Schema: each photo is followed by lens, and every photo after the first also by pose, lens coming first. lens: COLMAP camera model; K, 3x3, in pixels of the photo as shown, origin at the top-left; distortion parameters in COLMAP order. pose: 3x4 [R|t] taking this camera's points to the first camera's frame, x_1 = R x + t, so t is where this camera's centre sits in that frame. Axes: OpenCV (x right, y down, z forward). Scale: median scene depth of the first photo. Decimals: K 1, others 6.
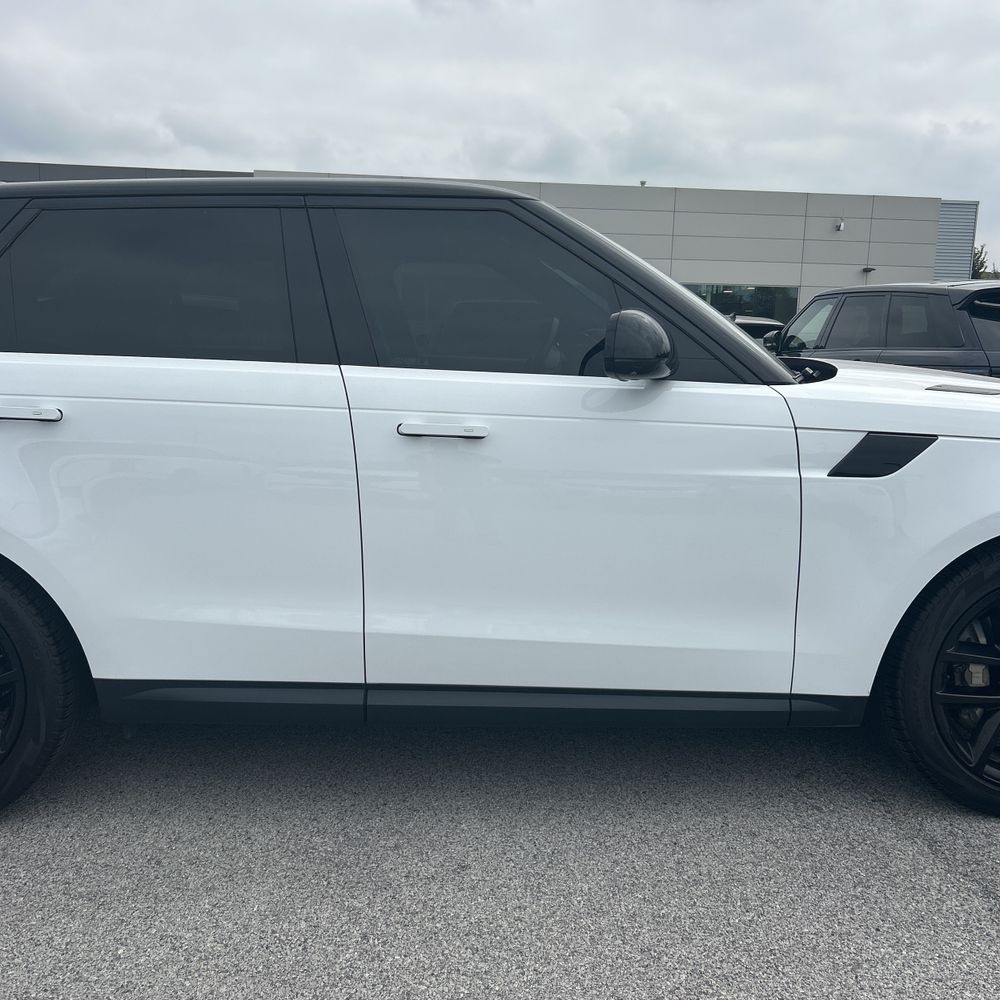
lens RADIAL K [[985.3, 0, 500.0], [0, 985.3, 500.0], [0, 0, 1]] dist [0.119674, -0.291818]
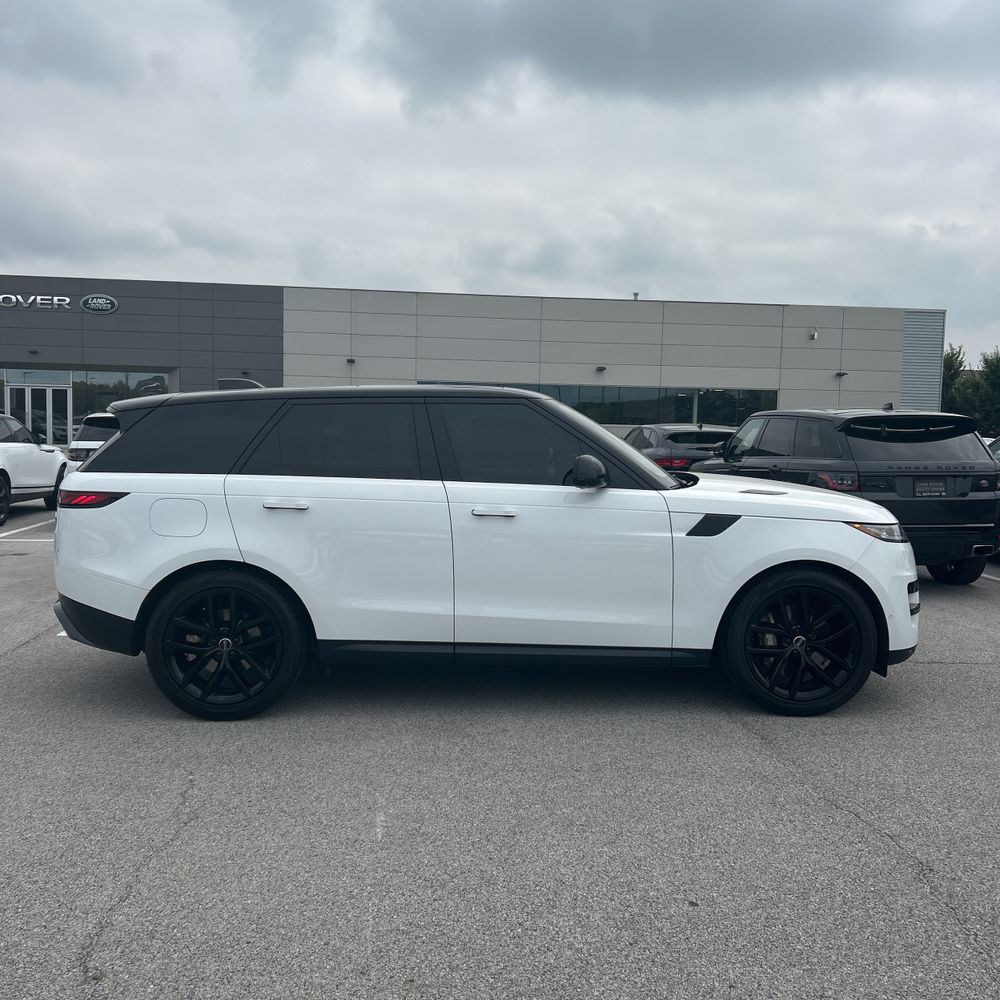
lens RADIAL K [[1029.1, 0, 500.0], [0, 1029.1, 500.0], [0, 0, 1]] dist [0.056153, -0.042286]
pose [[0.999986, -0.002041, 0.004889, -0.054484], [0.002492, 0.995567, -0.094022, 0.097179], [-0.004675, 0.094033, 0.995558, -1.055533]]
